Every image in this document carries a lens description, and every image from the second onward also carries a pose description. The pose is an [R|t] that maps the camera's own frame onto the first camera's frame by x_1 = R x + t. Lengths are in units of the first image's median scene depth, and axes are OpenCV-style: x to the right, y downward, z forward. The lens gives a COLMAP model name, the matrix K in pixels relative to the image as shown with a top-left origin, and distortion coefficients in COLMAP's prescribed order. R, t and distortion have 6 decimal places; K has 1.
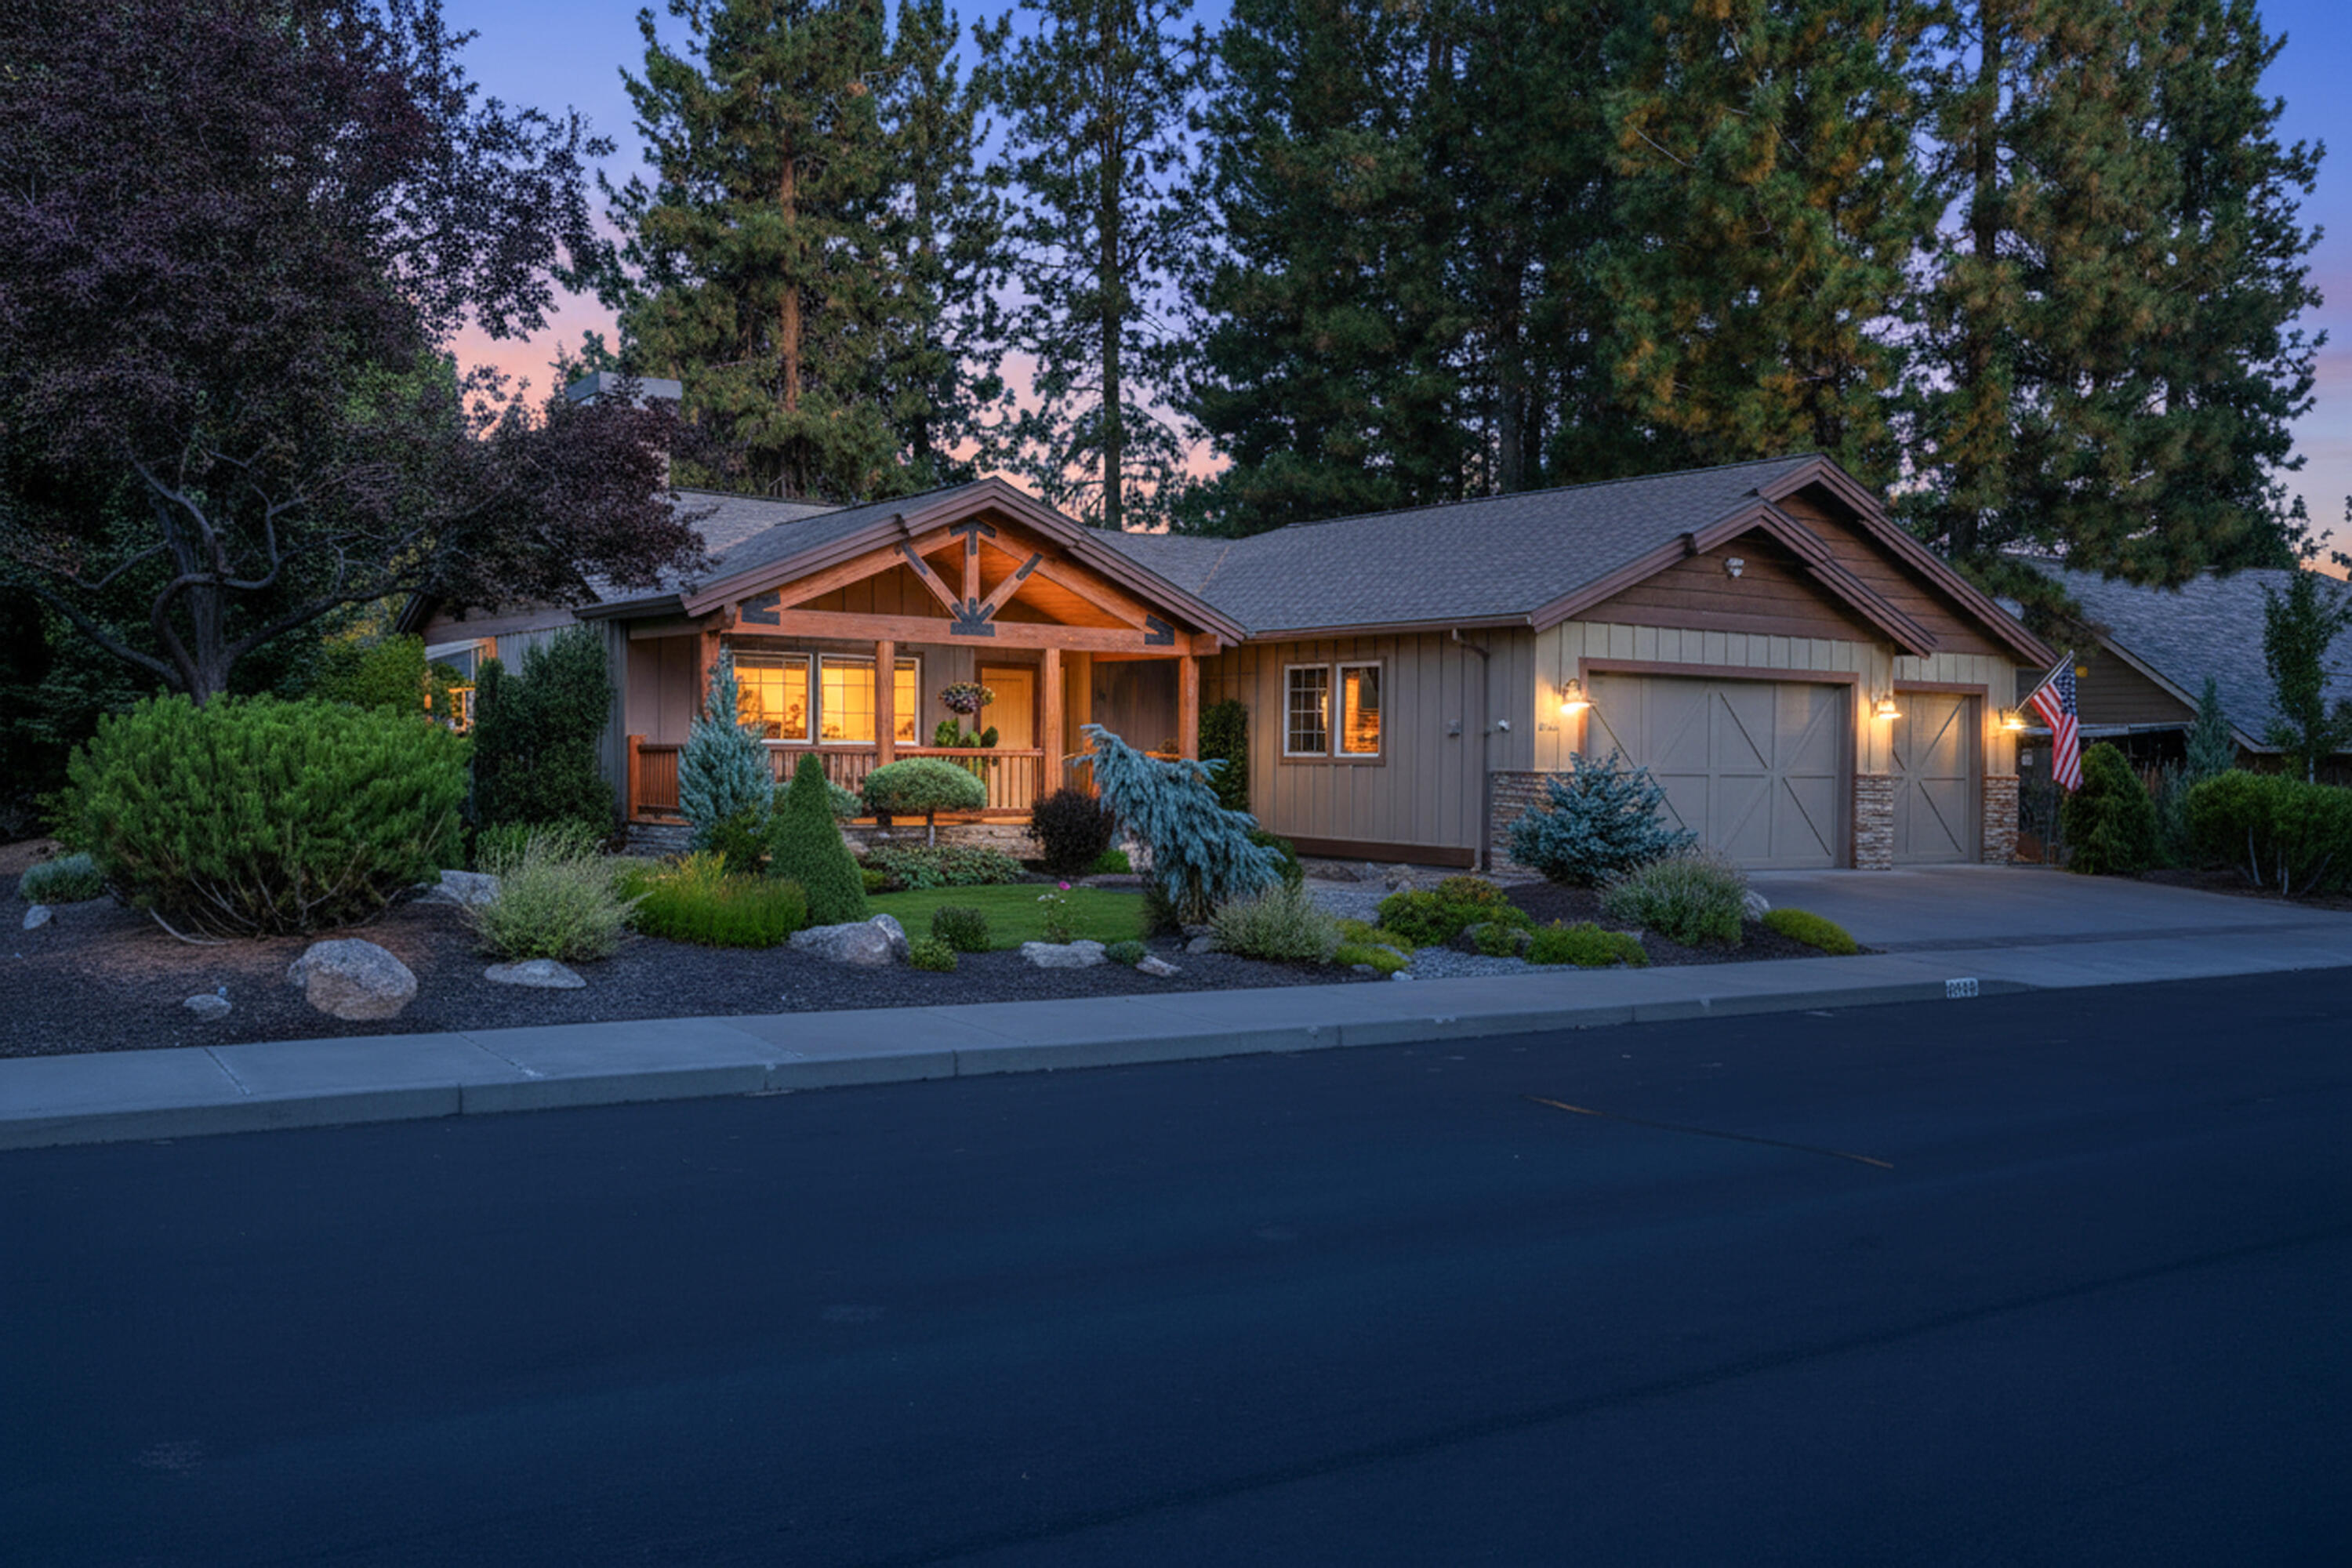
lens RADIAL K [[2081.0, 0, 1176.0], [0, 2081.0, 784.0], [0, 0, 1]] dist [-0.038611, -0.001326]
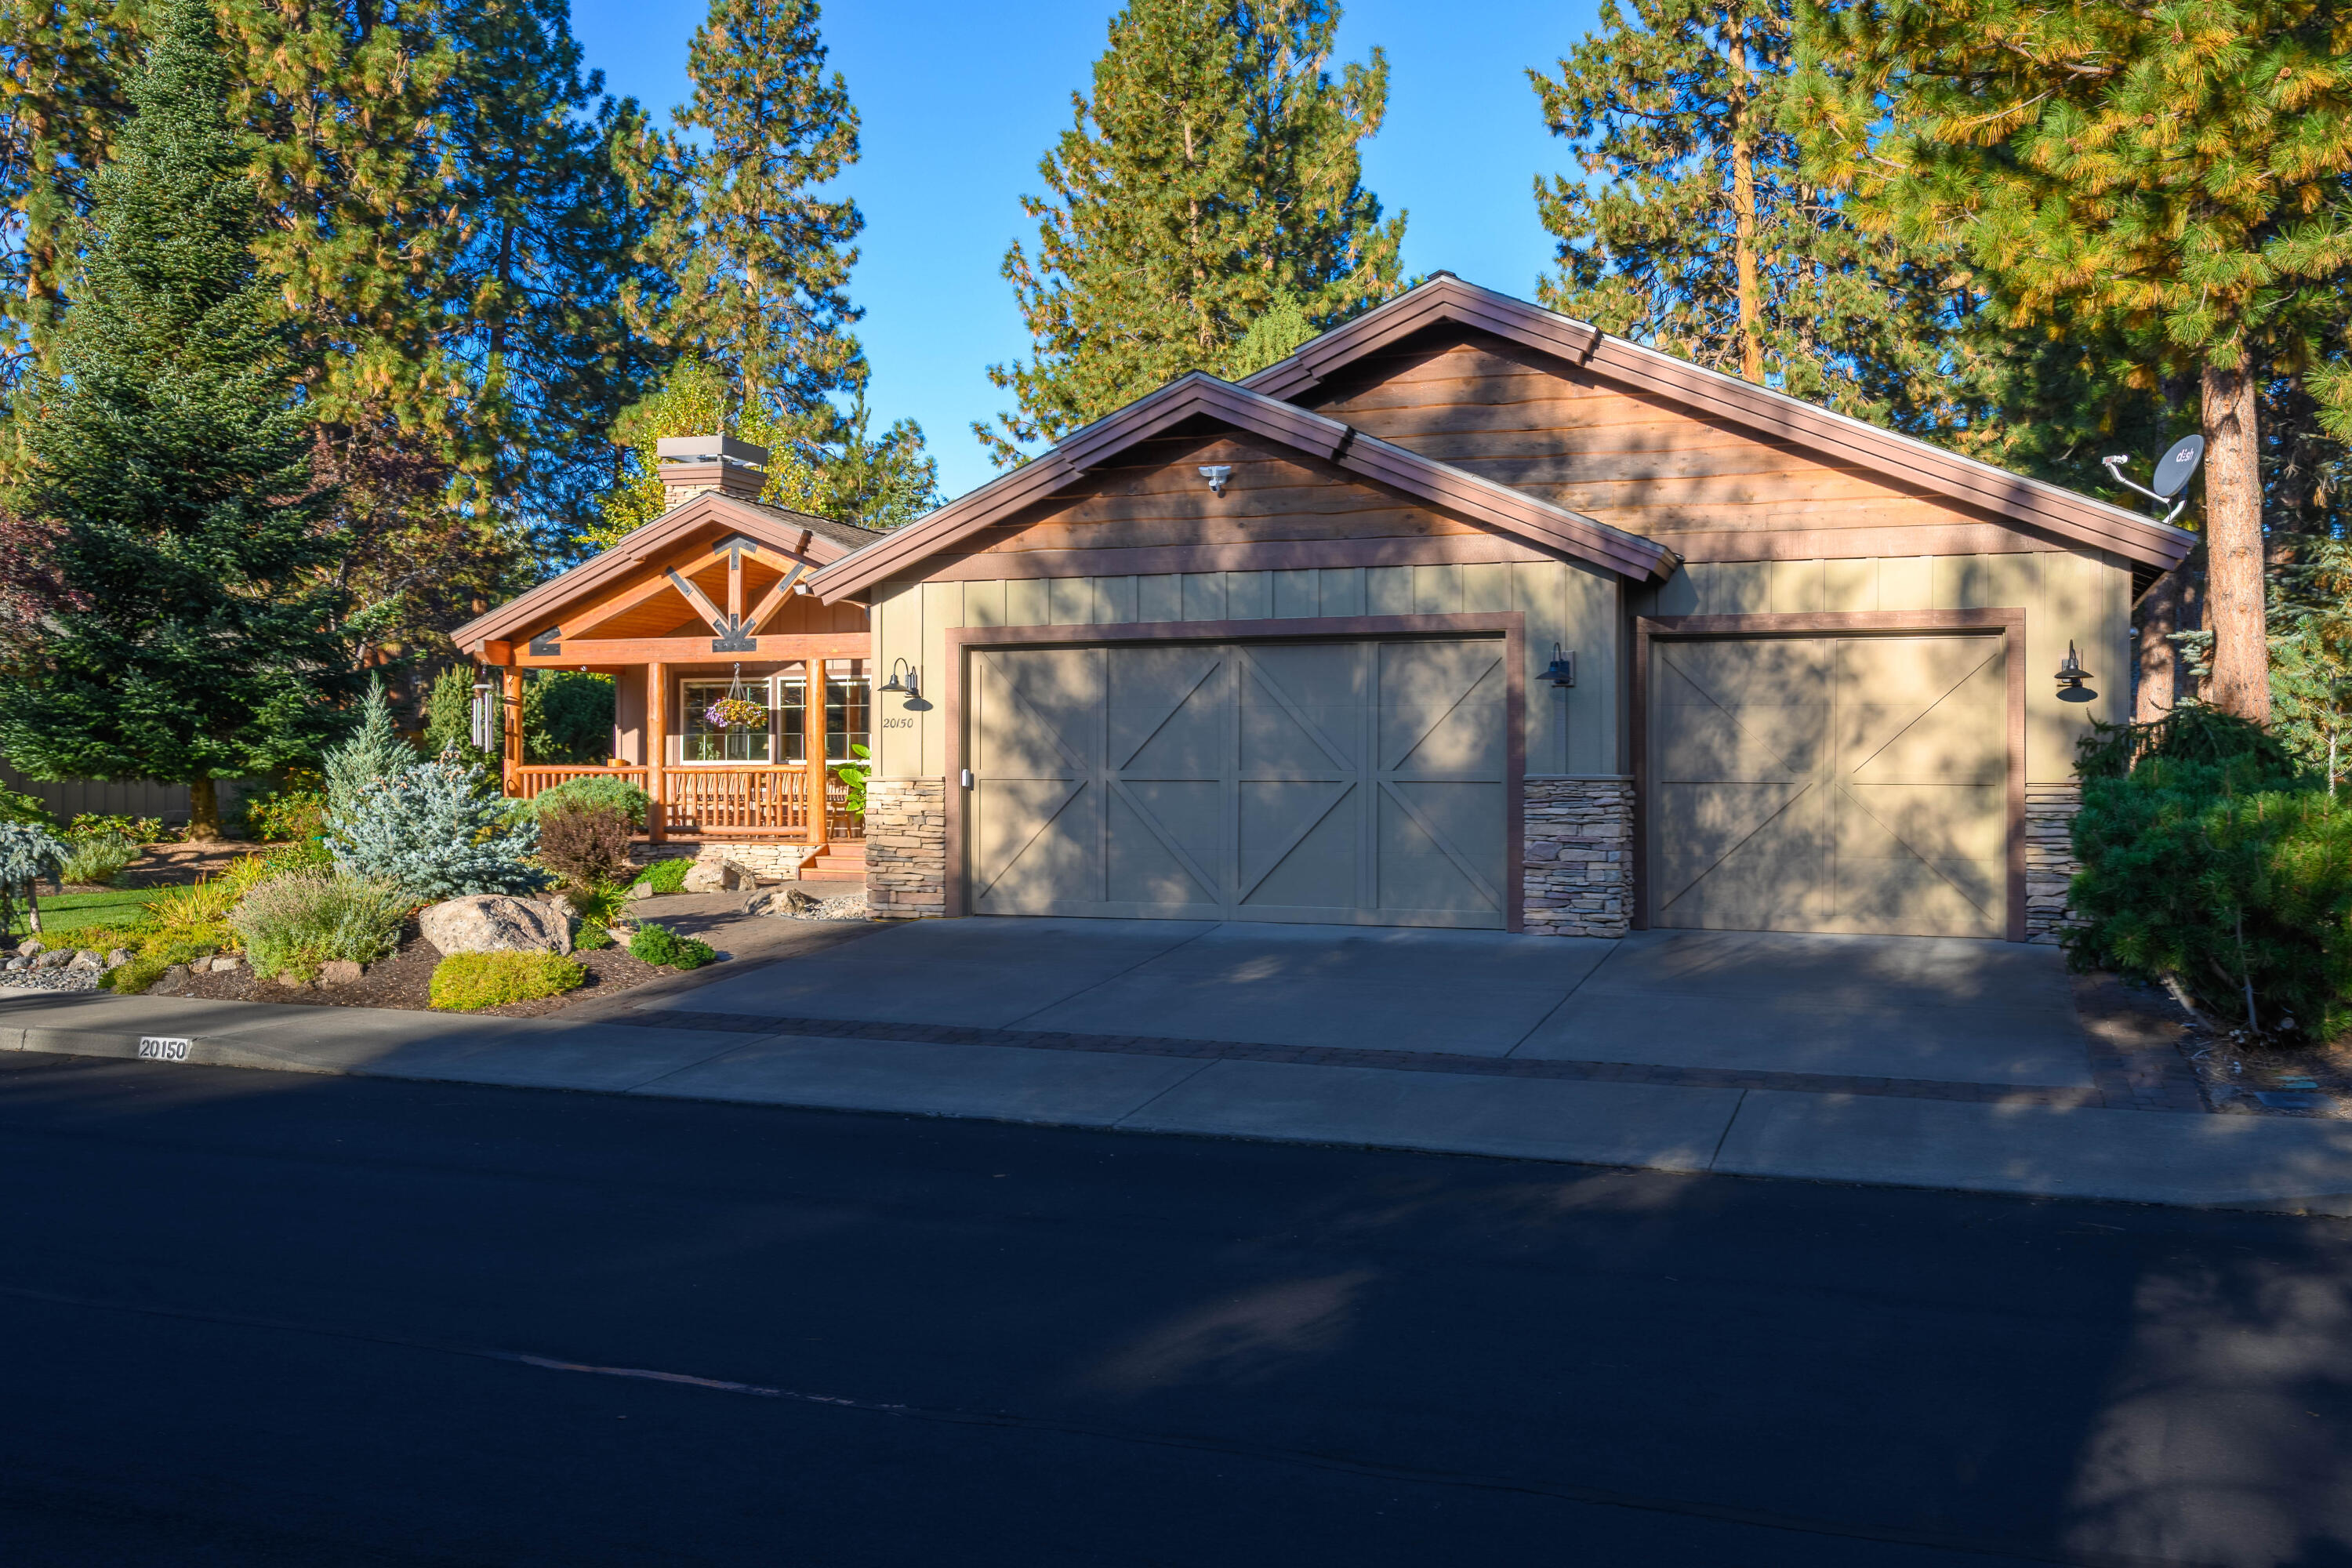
lens RADIAL K [[2107.6, 0, 1176.0], [0, 2107.6, 784.0], [0, 0, 1]] dist [0.009868, -0.008502]
pose [[0.567975, -0.011664, -0.822963, 0.800647], [-0.006009, 0.999814, -0.018318, 0.008487], [0.823024, 0.015350, 0.567799, 0.564401]]
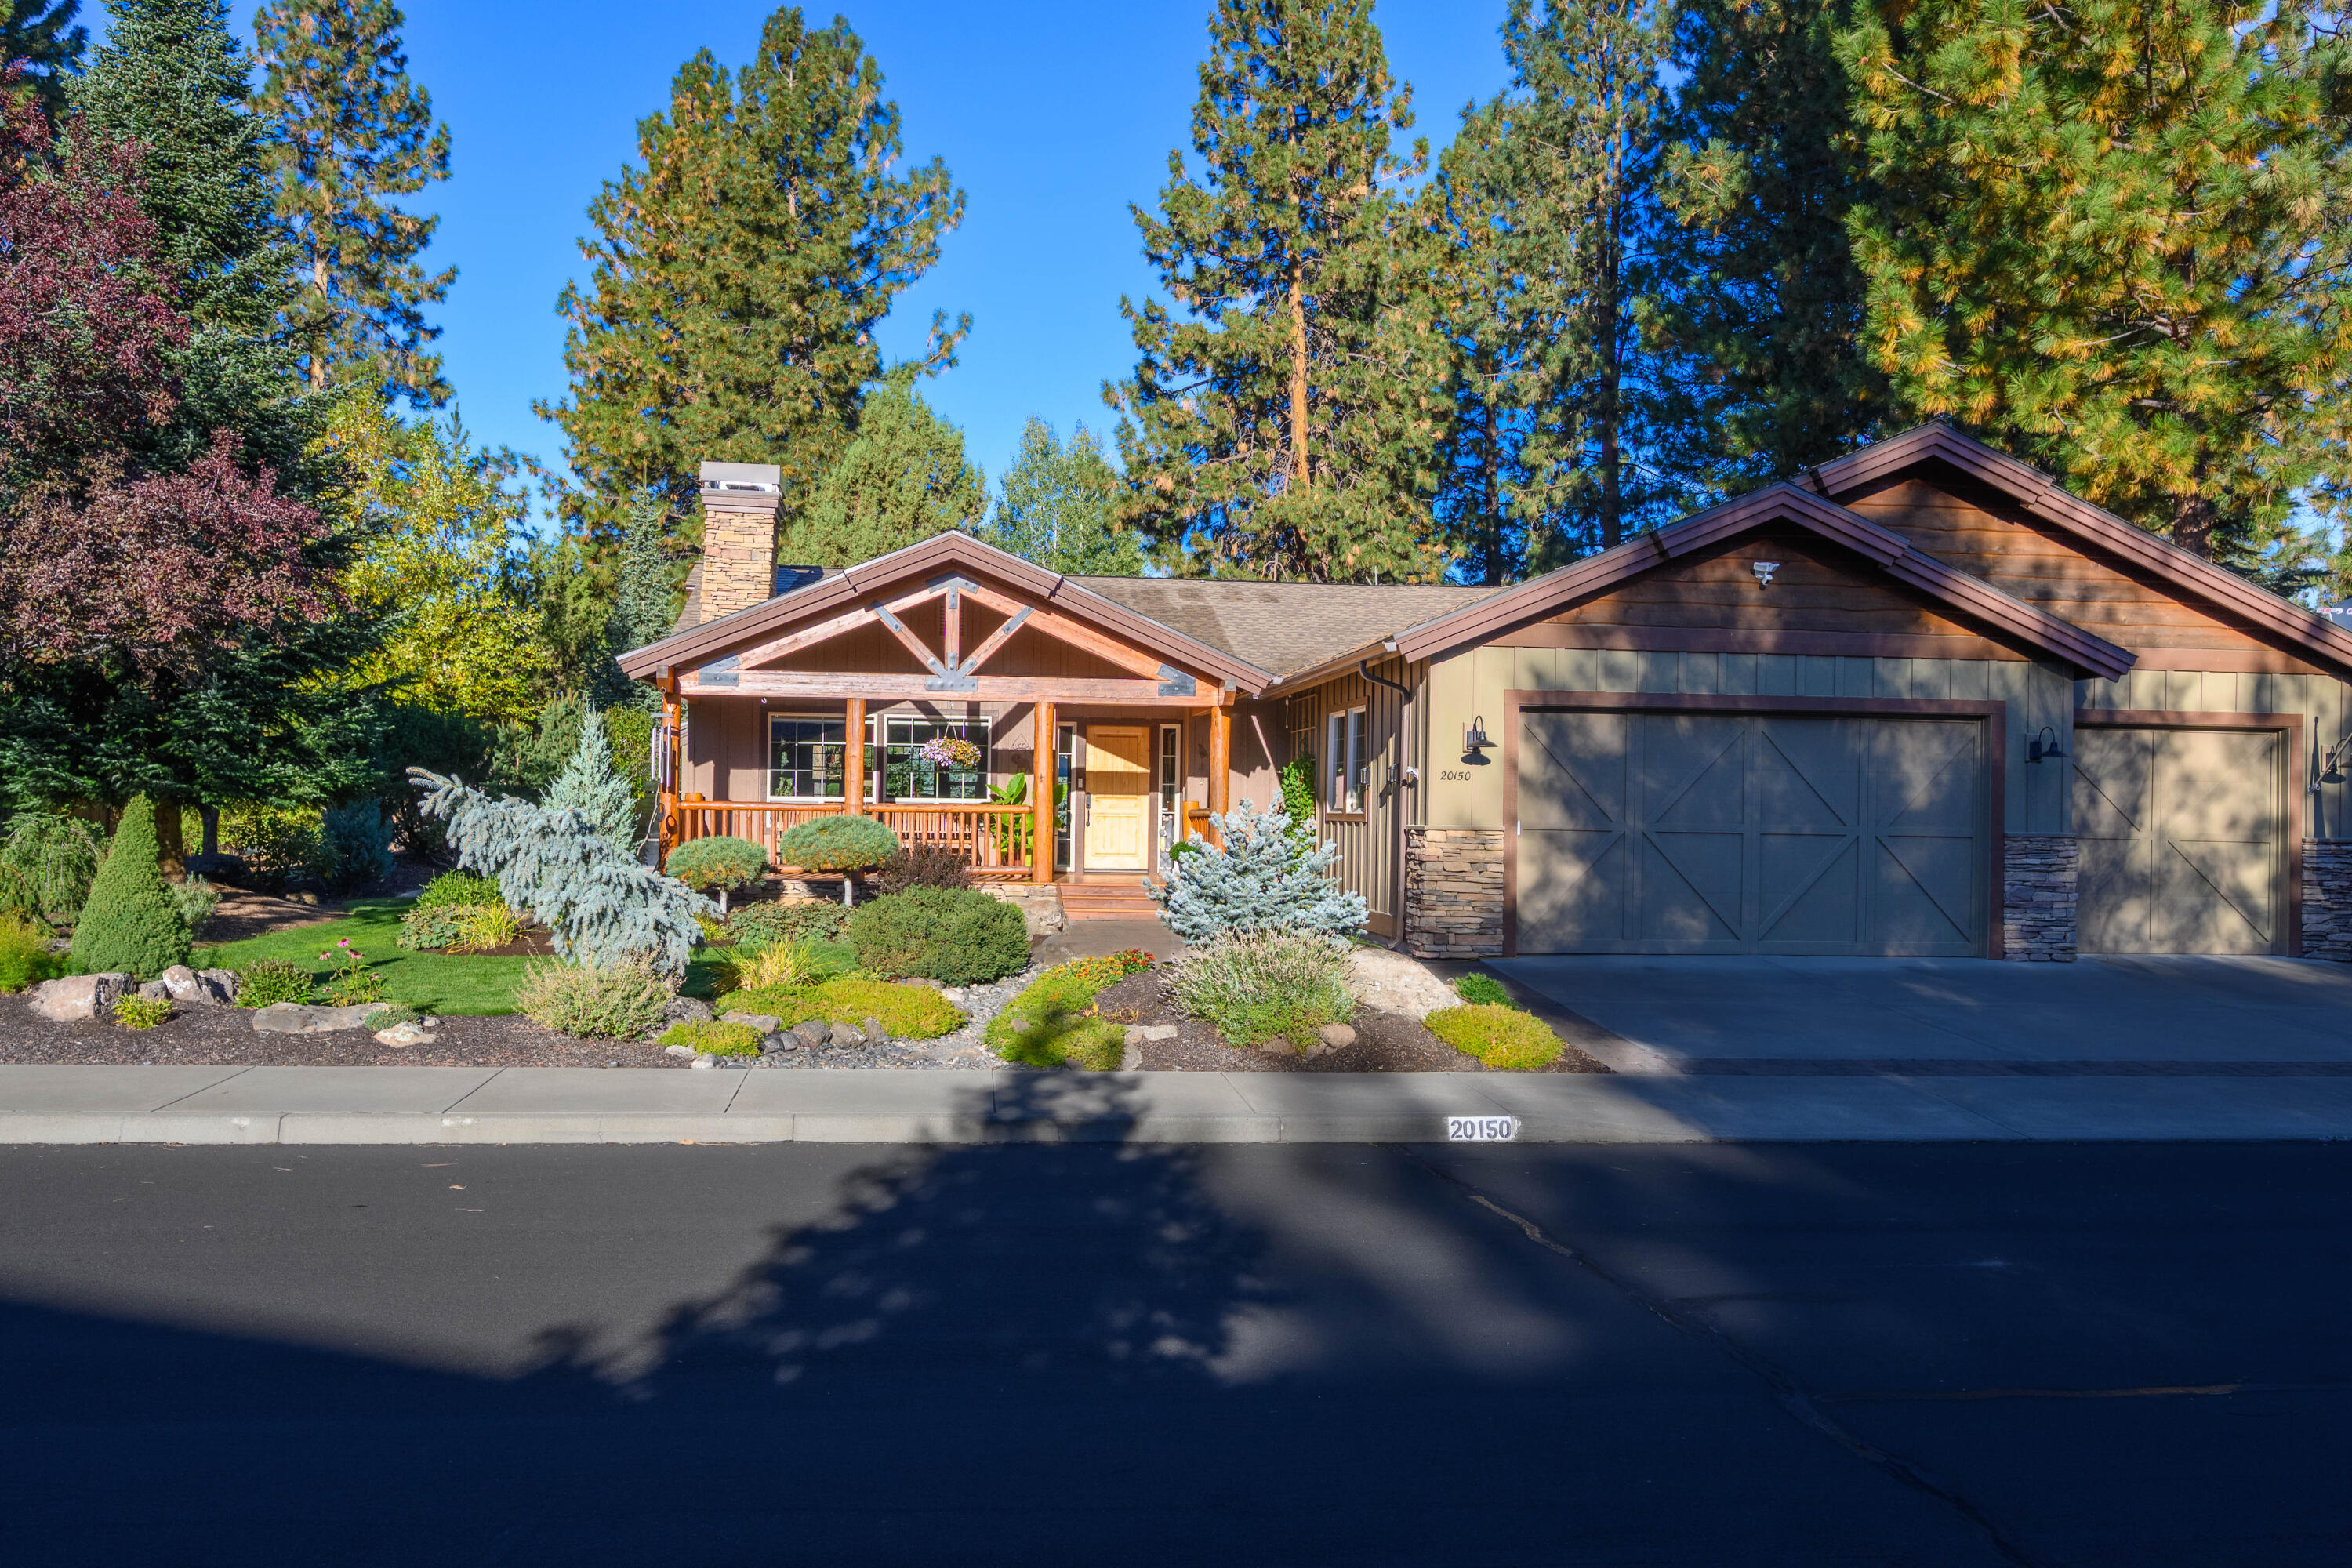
lens RADIAL K [[1802.2, 0, 1185.0], [0, 1802.2, 815.7], [0, 0, 1]] dist [0.004077, -0.000331]
pose [[0.888850, -0.001766, -0.458195, 0.372837], [-0.006015, 0.999861, -0.015521, 0.001120], [0.458159, 0.016552, 0.888716, 0.266725]]
